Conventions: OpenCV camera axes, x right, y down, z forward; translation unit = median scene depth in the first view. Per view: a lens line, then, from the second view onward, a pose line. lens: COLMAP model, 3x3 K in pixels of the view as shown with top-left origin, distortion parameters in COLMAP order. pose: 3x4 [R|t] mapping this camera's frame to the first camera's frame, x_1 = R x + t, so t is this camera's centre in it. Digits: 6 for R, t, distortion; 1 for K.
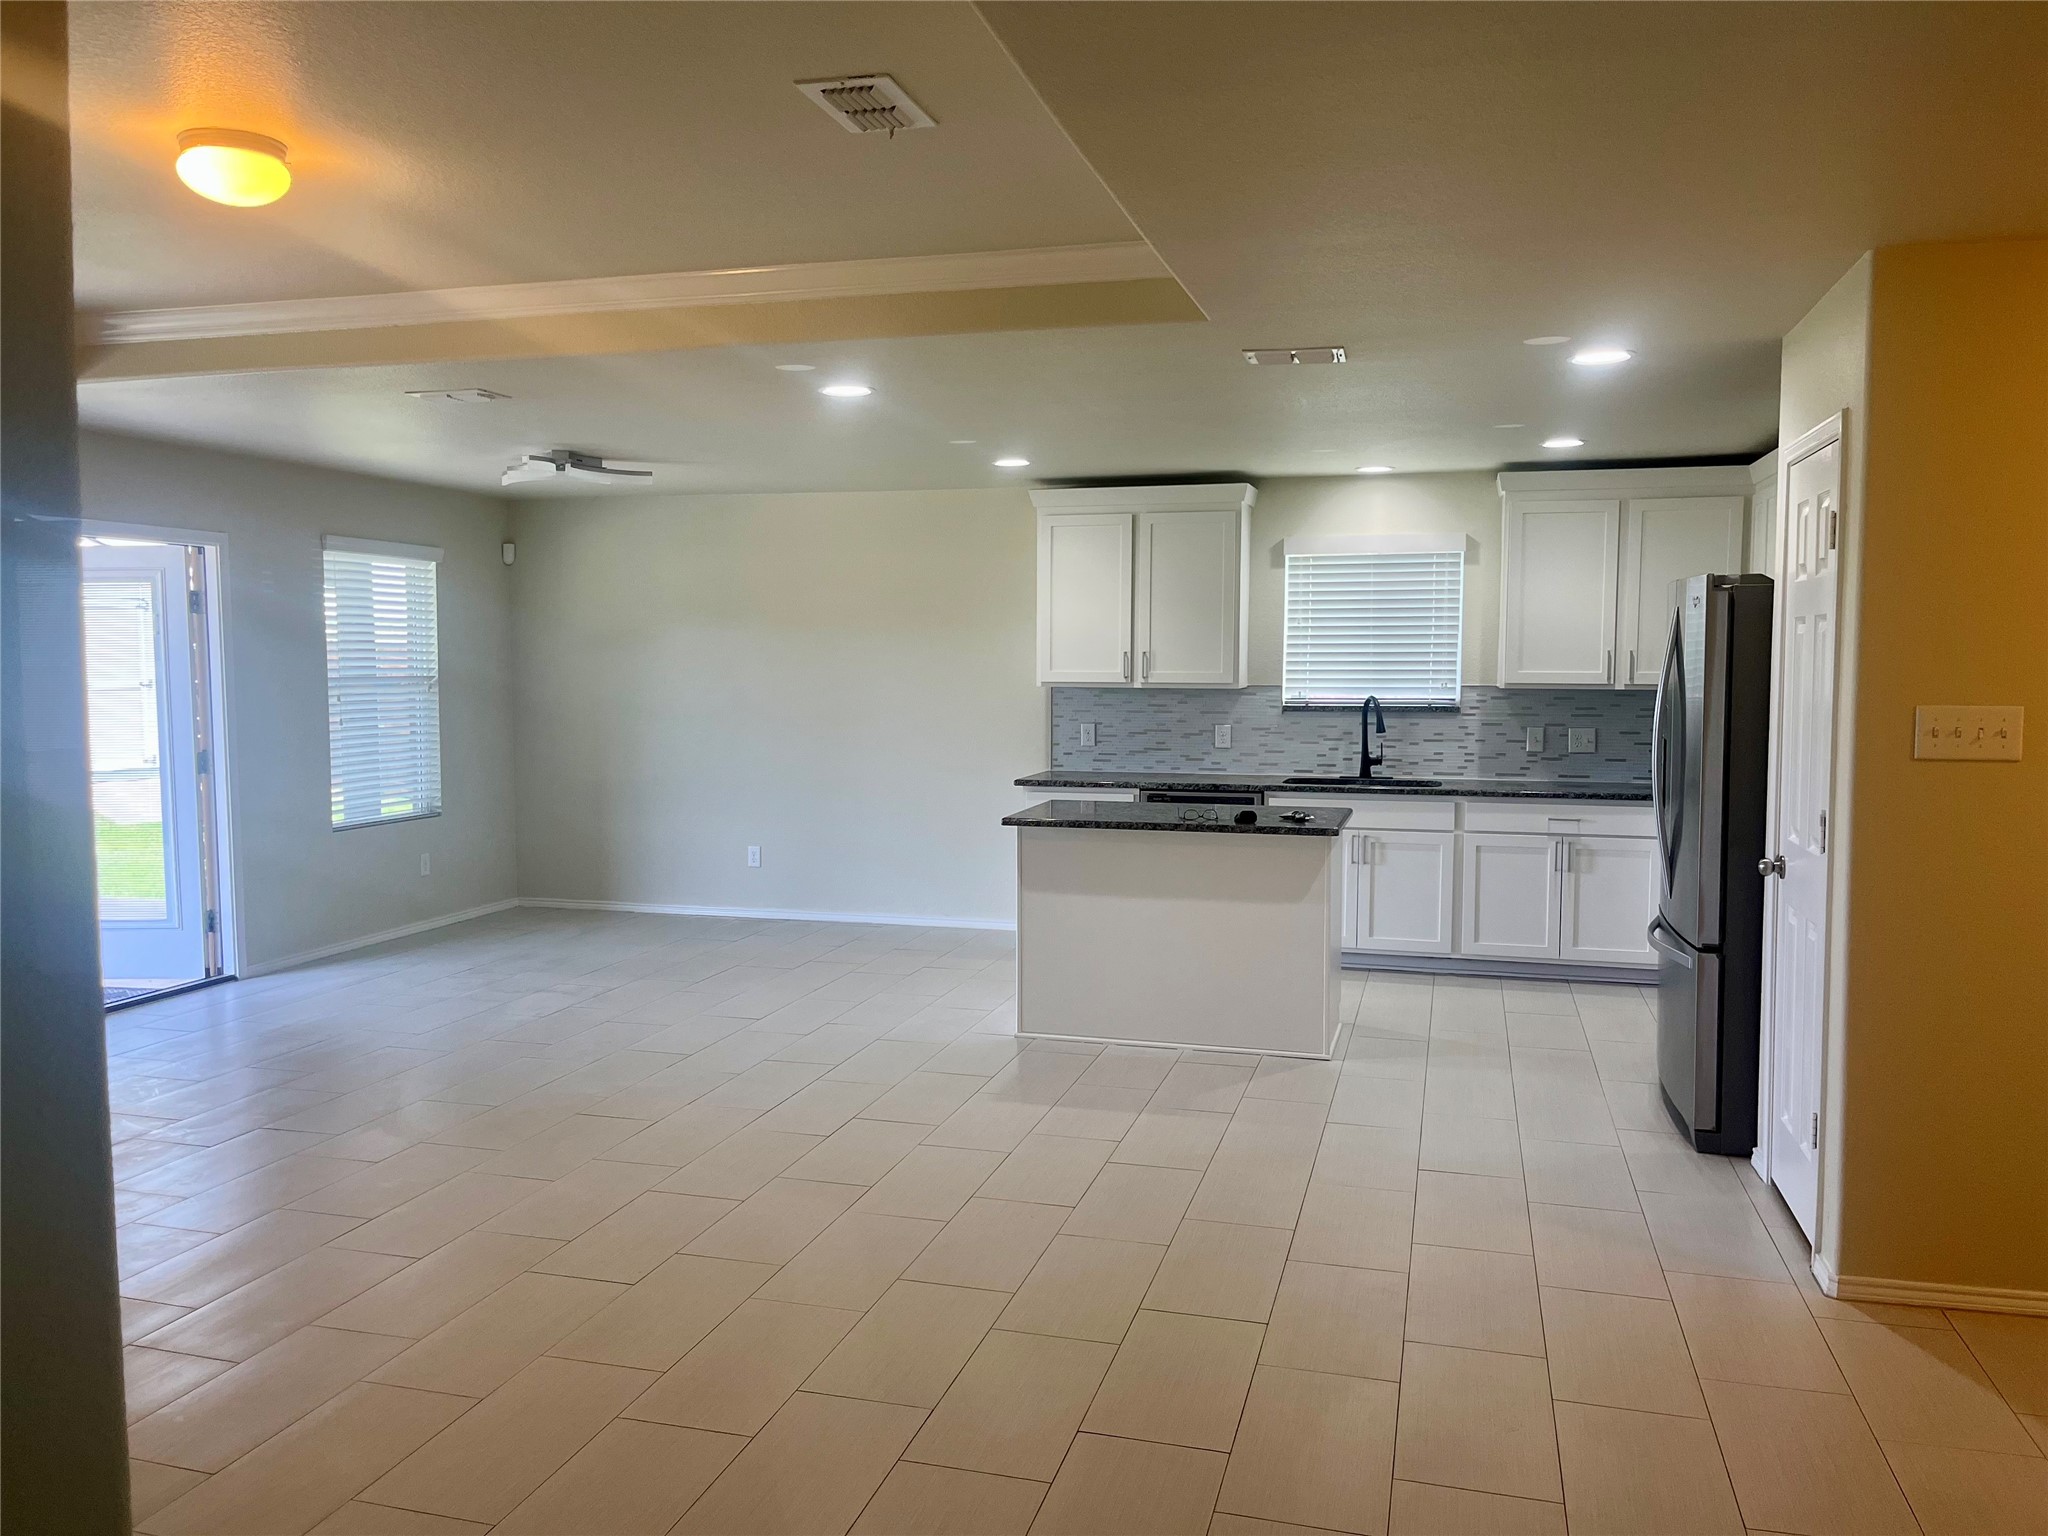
lens RADIAL K [[1536.6, 0, 1024.0], [0, 1536.6, 768.0], [0, 0, 1]] dist [0.070617, 0.000927]
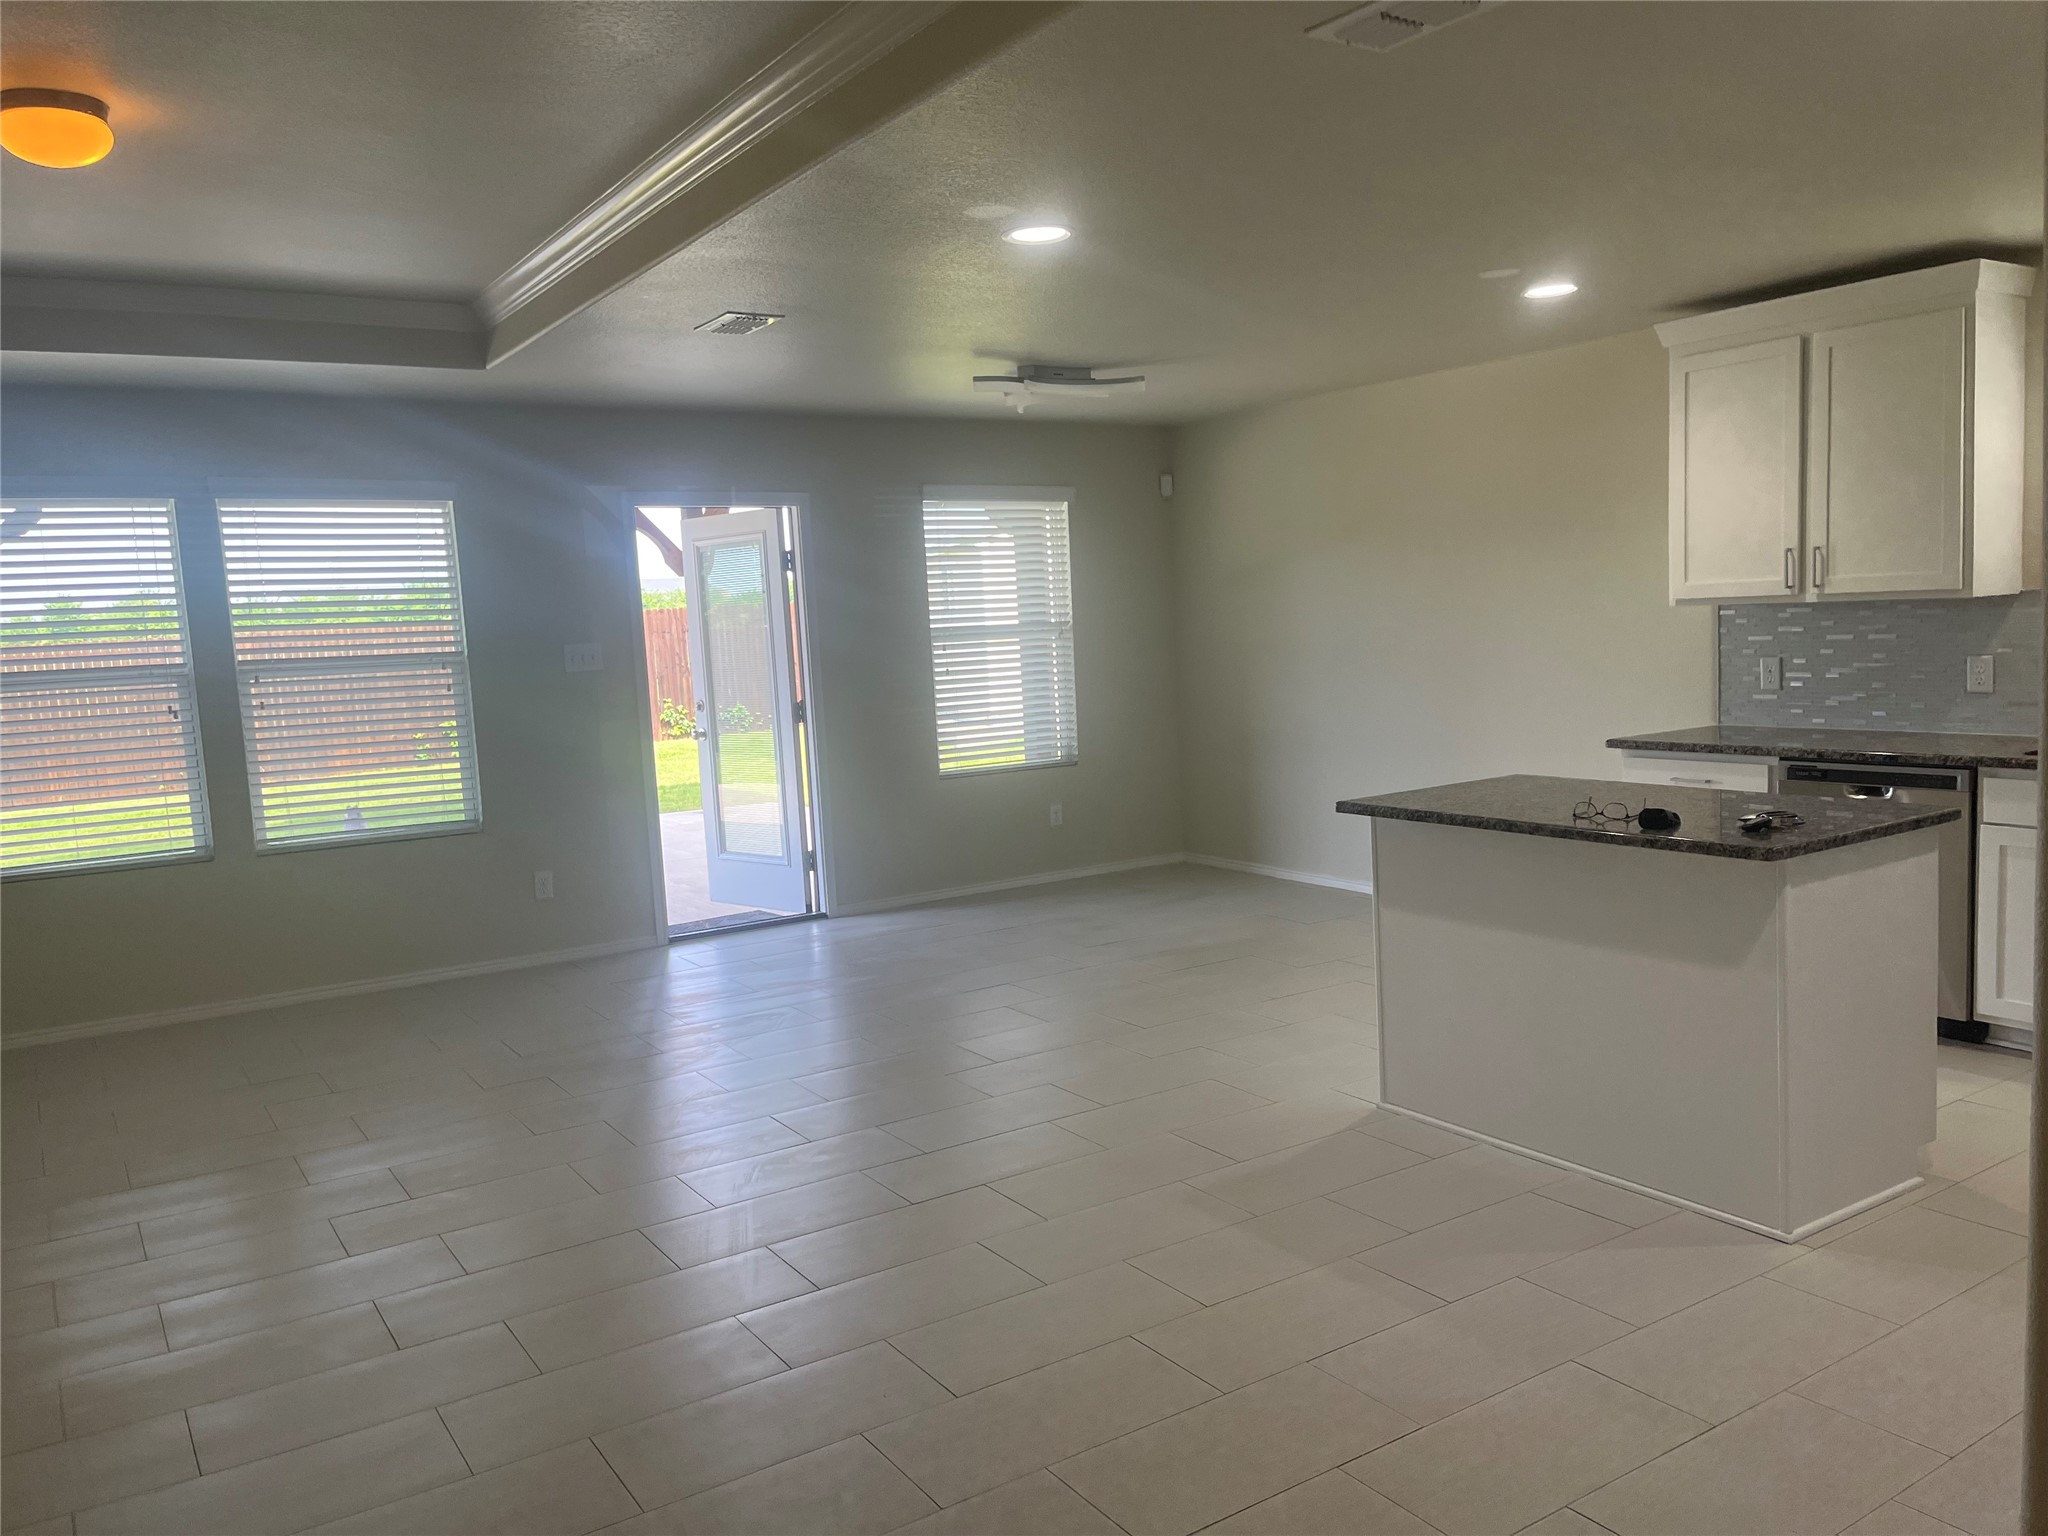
lens RADIAL K [[1553.3, 0, 1049.8], [0, 1553.3, 774.8], [0, 0, 1]] dist [0.089631, -0.137007]
pose [[0.758516, 0.031435, -0.650896, 0.269416], [0.000525, 0.998806, 0.048850, -0.011680], [0.651654, -0.037395, 0.757594, 0.276663]]
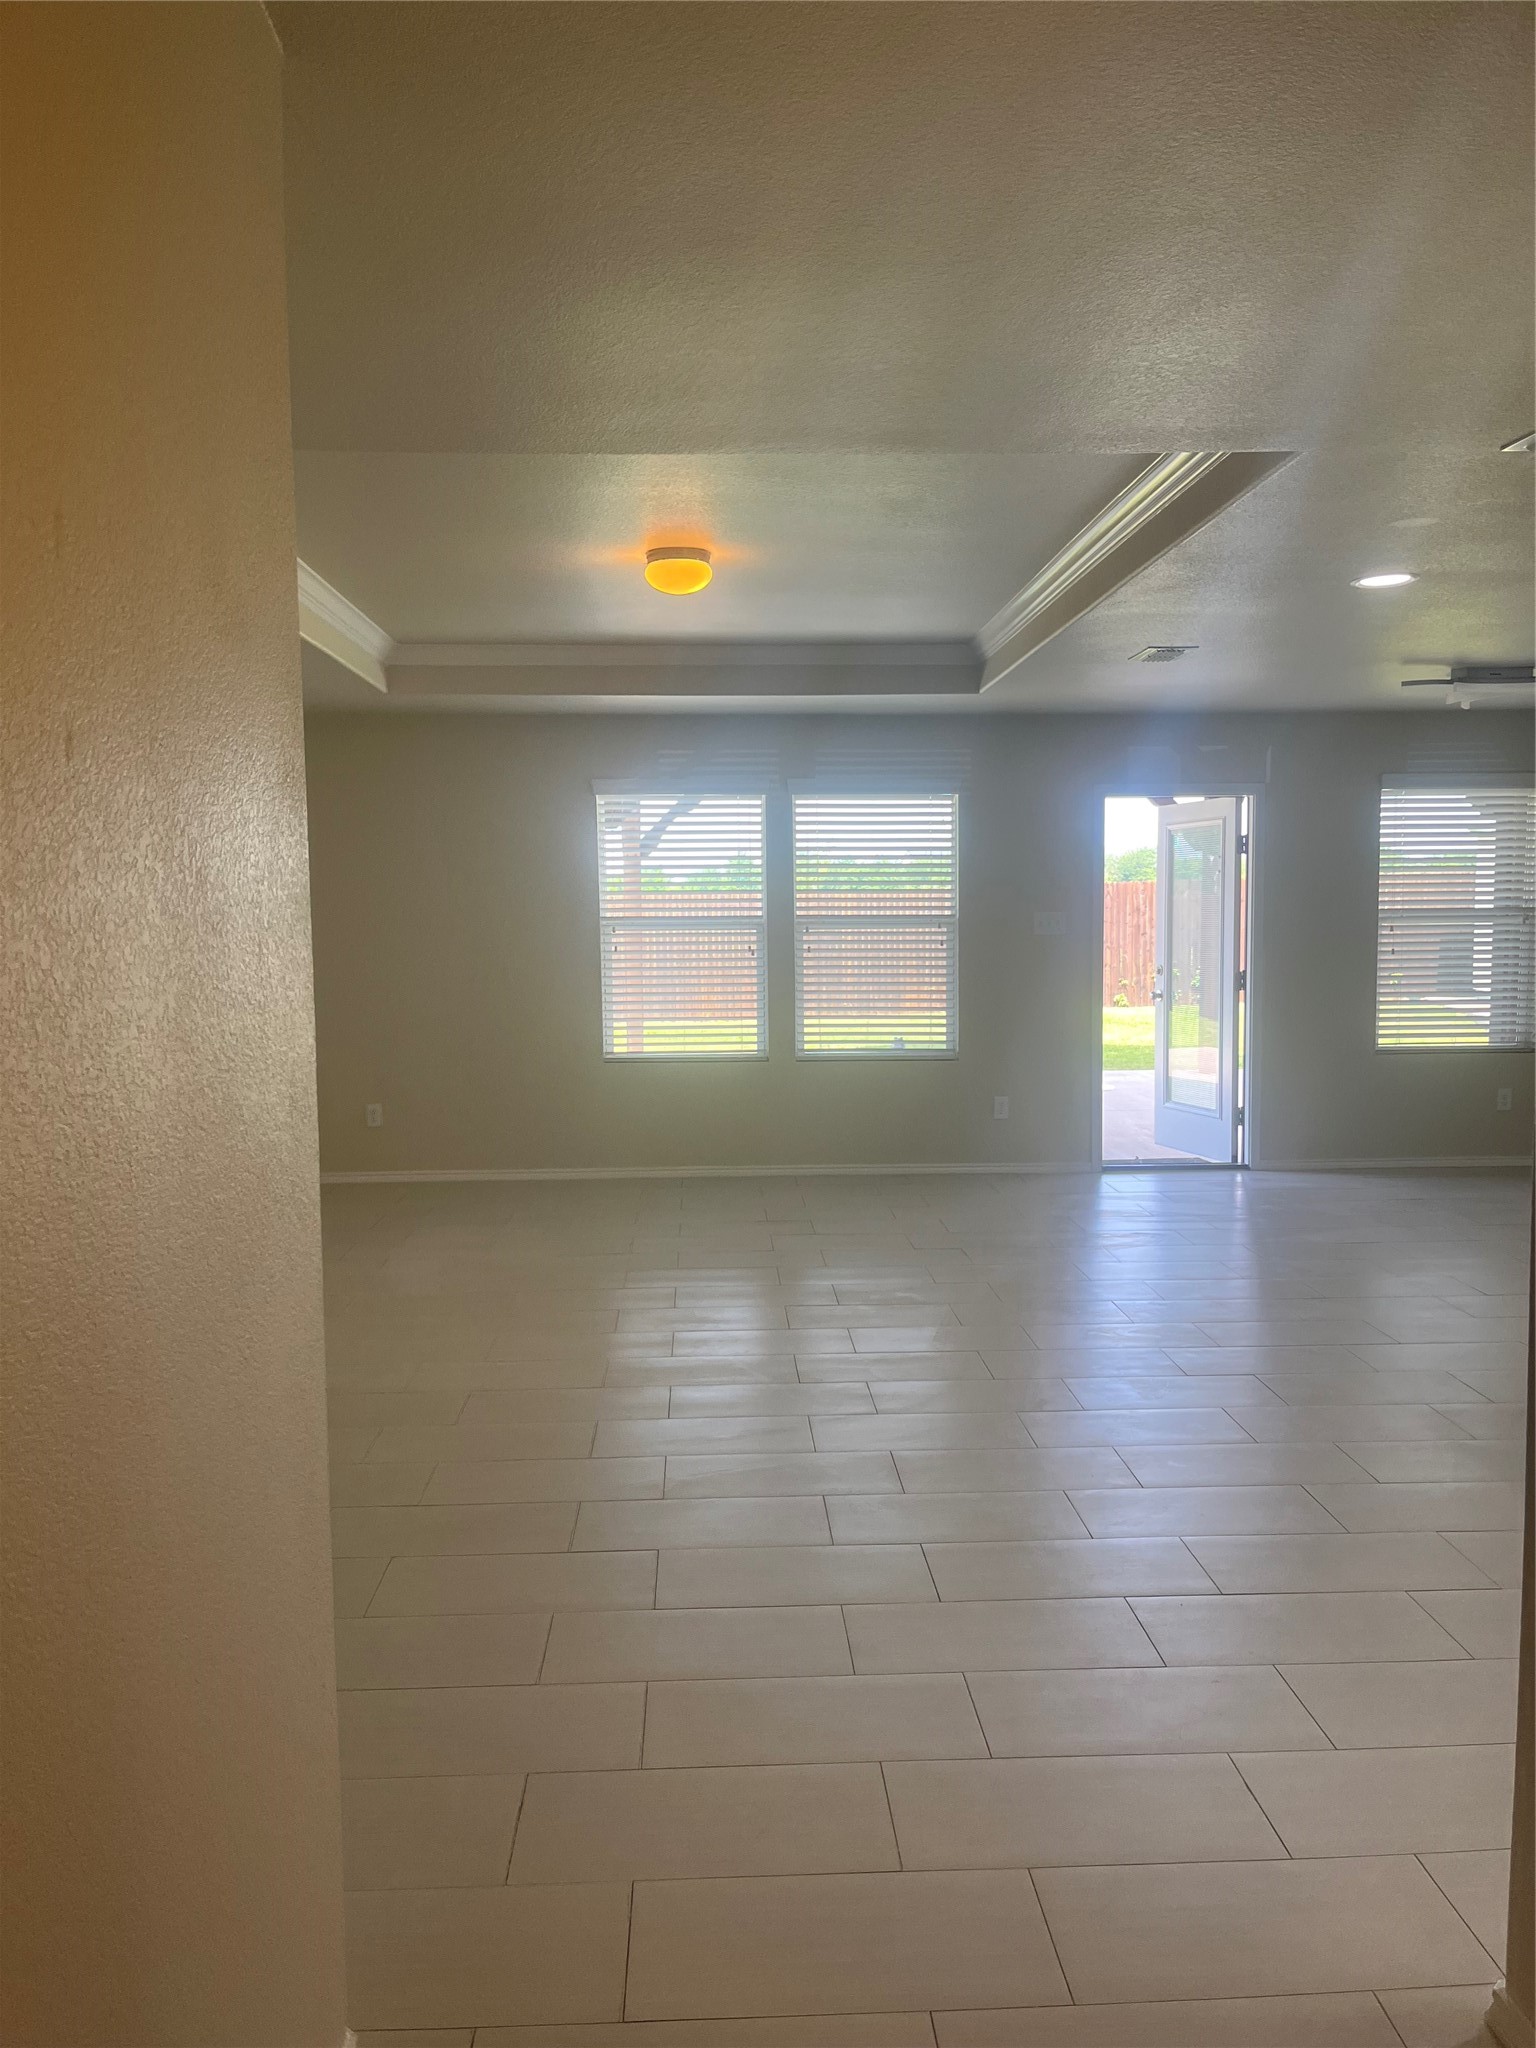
lens RADIAL K [[1562.3, 0, 768.0], [0, 1562.3, 1024.0], [0, 0, 1]] dist [0.005007, 0.002966]
pose [[0.315342, 0.069431, -0.946435, 0.434385], [-0.057961, 0.996867, 0.053819, -0.012766], [0.947206, 0.037885, 0.318378, 0.261931]]
